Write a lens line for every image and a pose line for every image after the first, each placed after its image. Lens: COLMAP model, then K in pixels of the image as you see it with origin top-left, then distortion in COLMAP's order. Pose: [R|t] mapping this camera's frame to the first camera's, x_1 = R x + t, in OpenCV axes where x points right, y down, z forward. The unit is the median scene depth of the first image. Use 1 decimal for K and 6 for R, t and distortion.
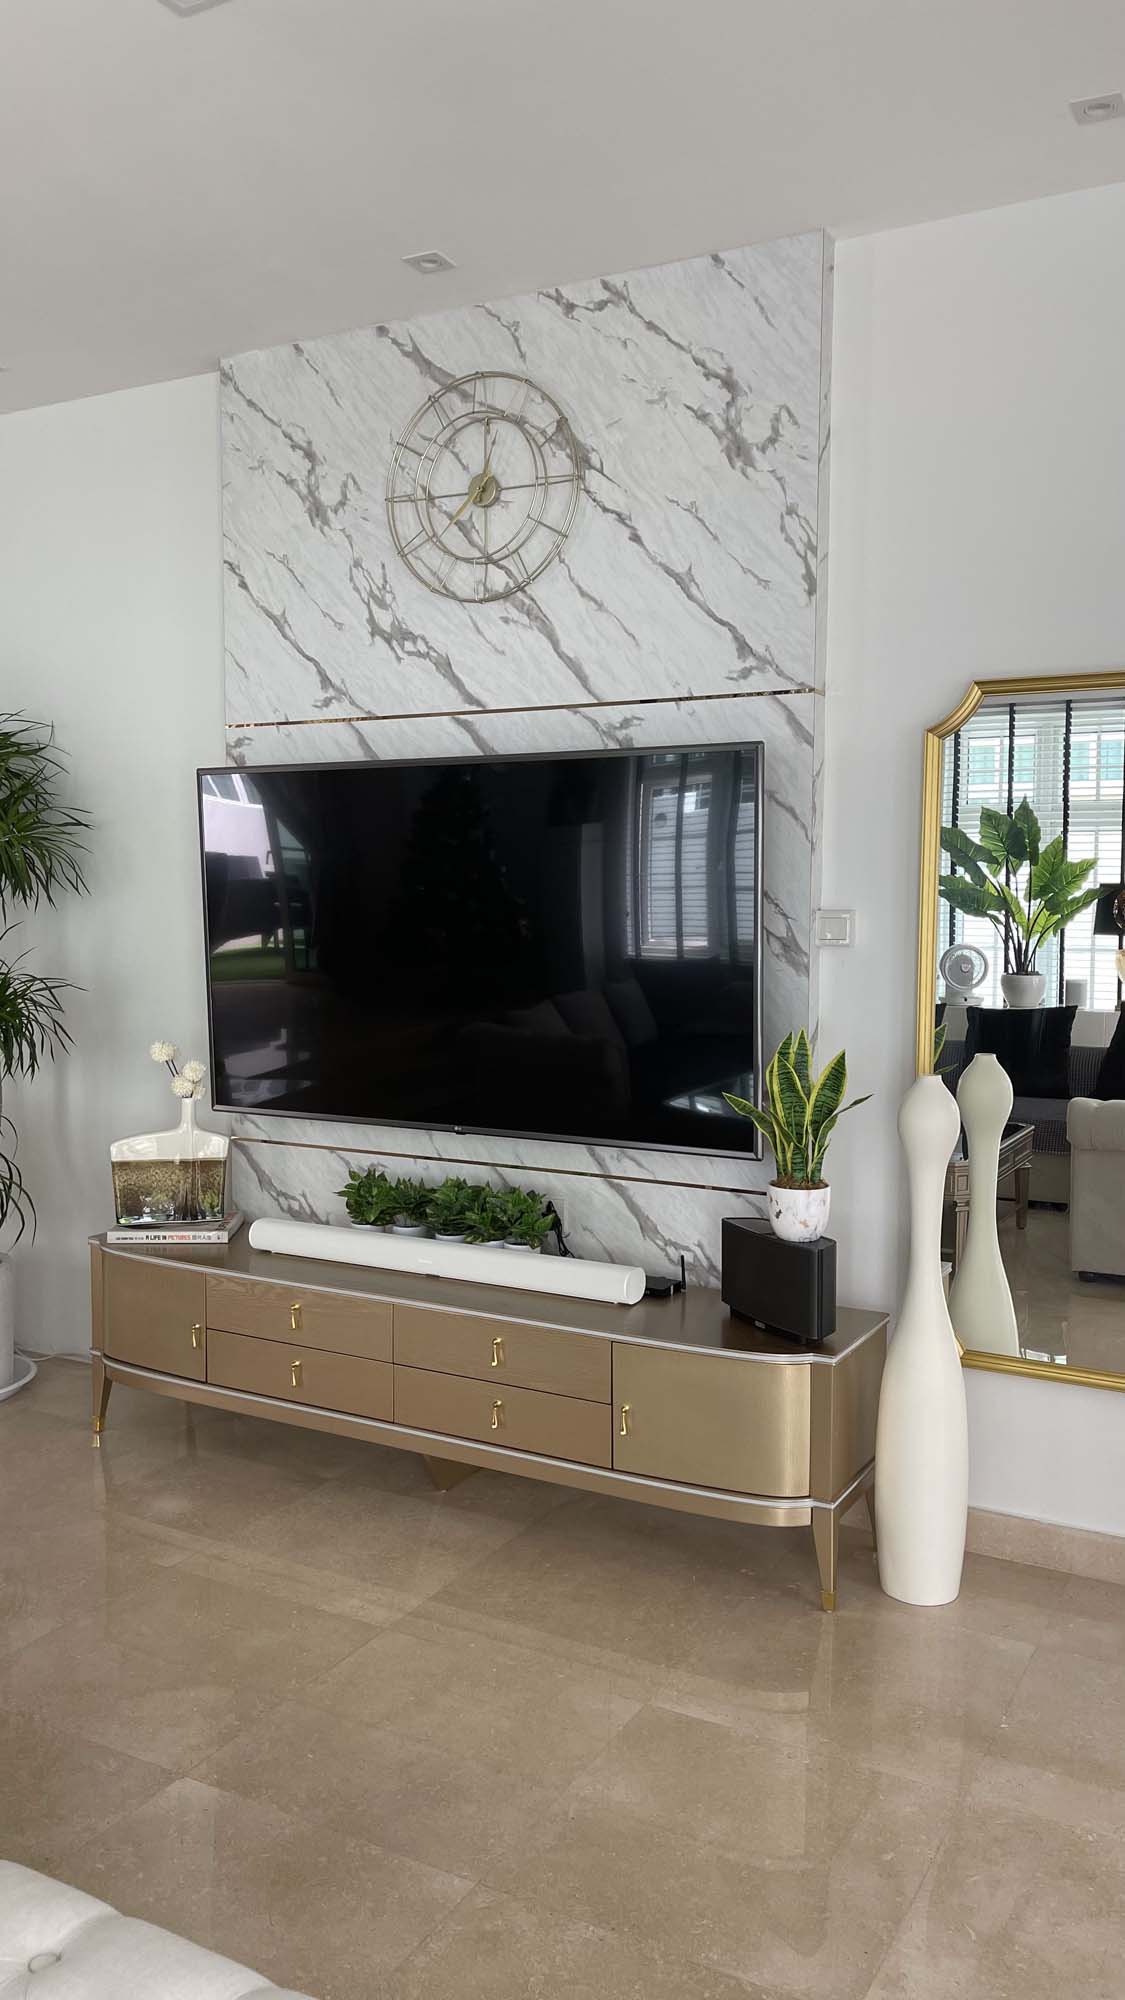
lens RADIAL K [[1498.9, 0, 573.2], [0, 1498.9, 1009.0], [0, 0, 1]] dist [0.065042, -0.098143]
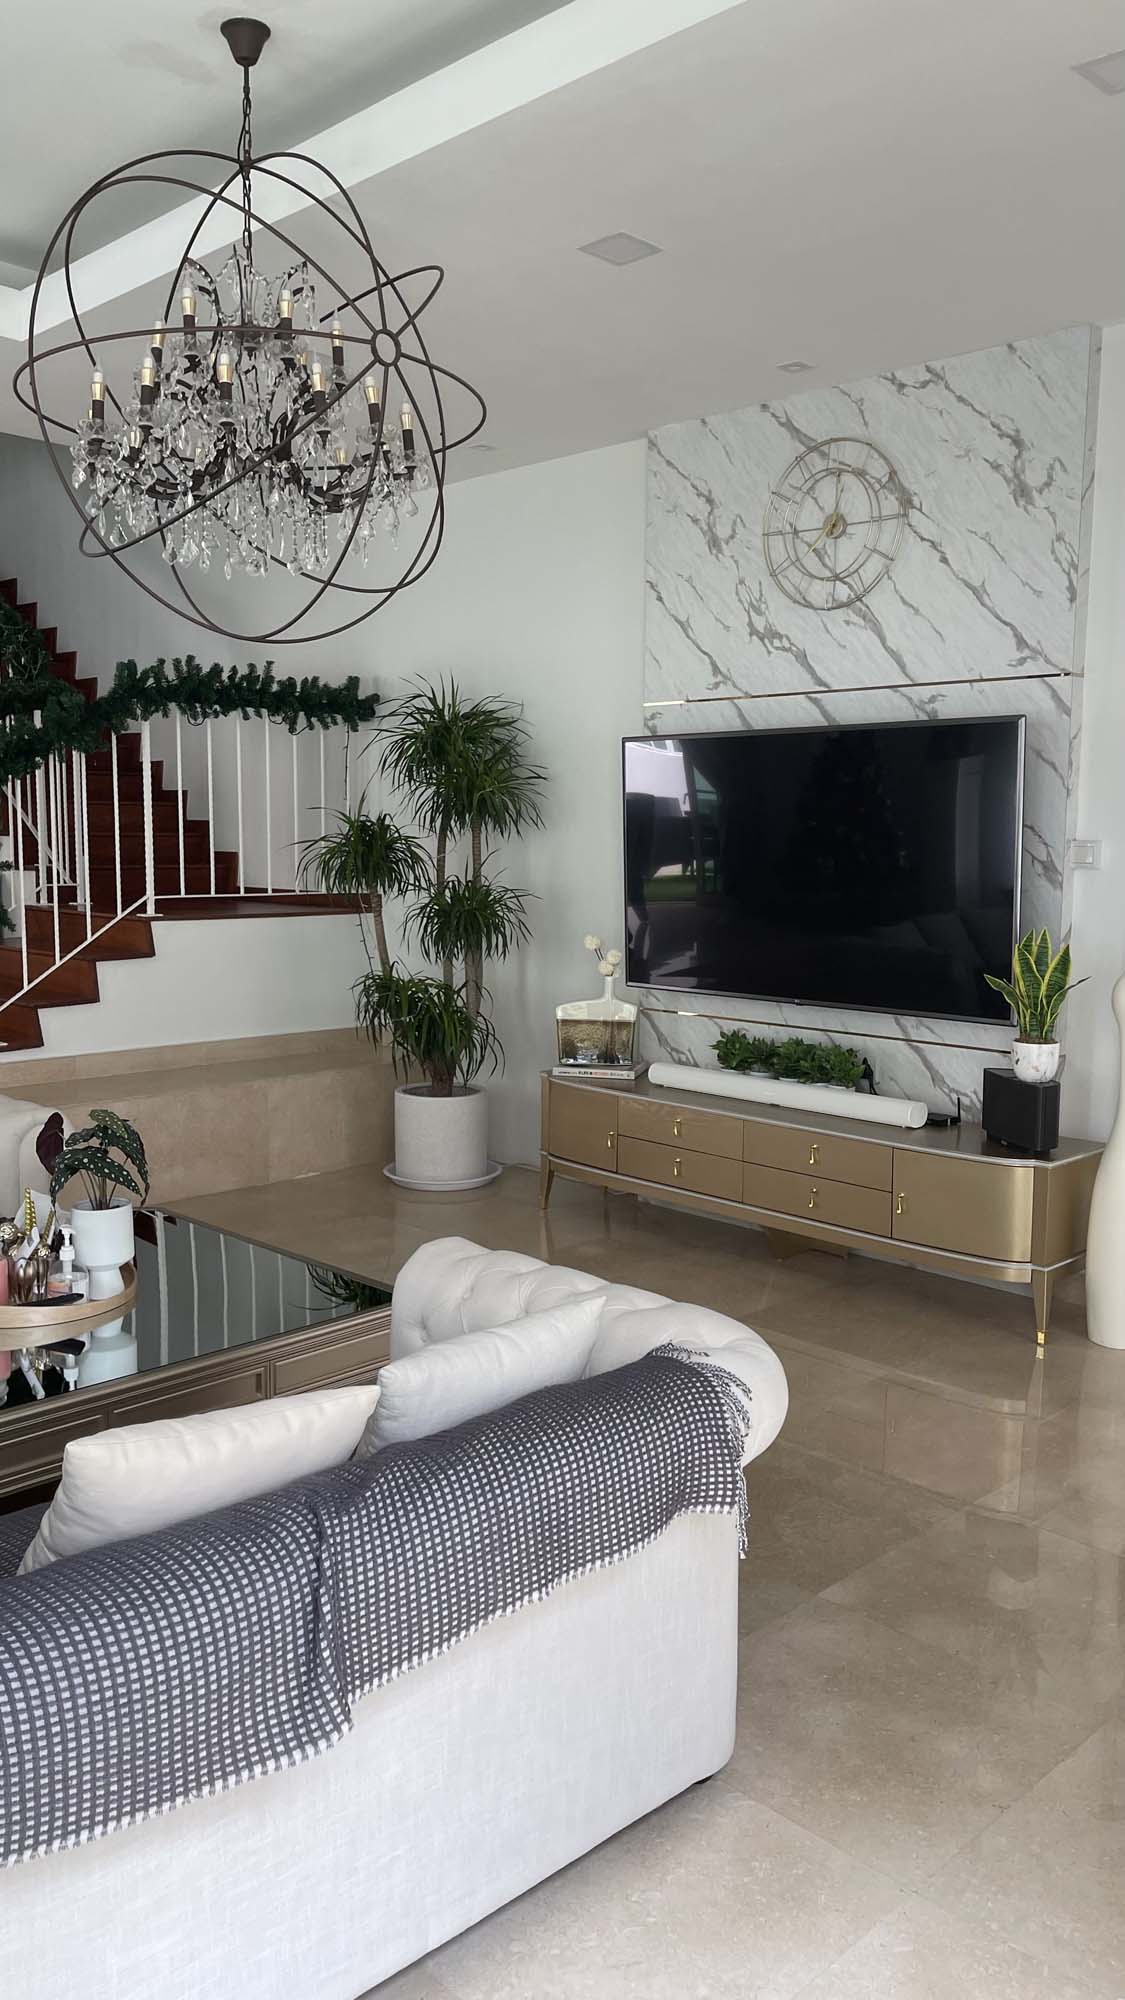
lens RADIAL K [[1498.9, 0, 573.2], [0, 1498.9, 1009.0], [0, 0, 1]] dist [0.065042, -0.098143]
pose [[0.959556, 0.035677, -0.279247, 0.108292], [-0.023682, 0.998651, 0.046212, 0.028576], [0.280519, -0.037730, 0.959106, -0.368294]]
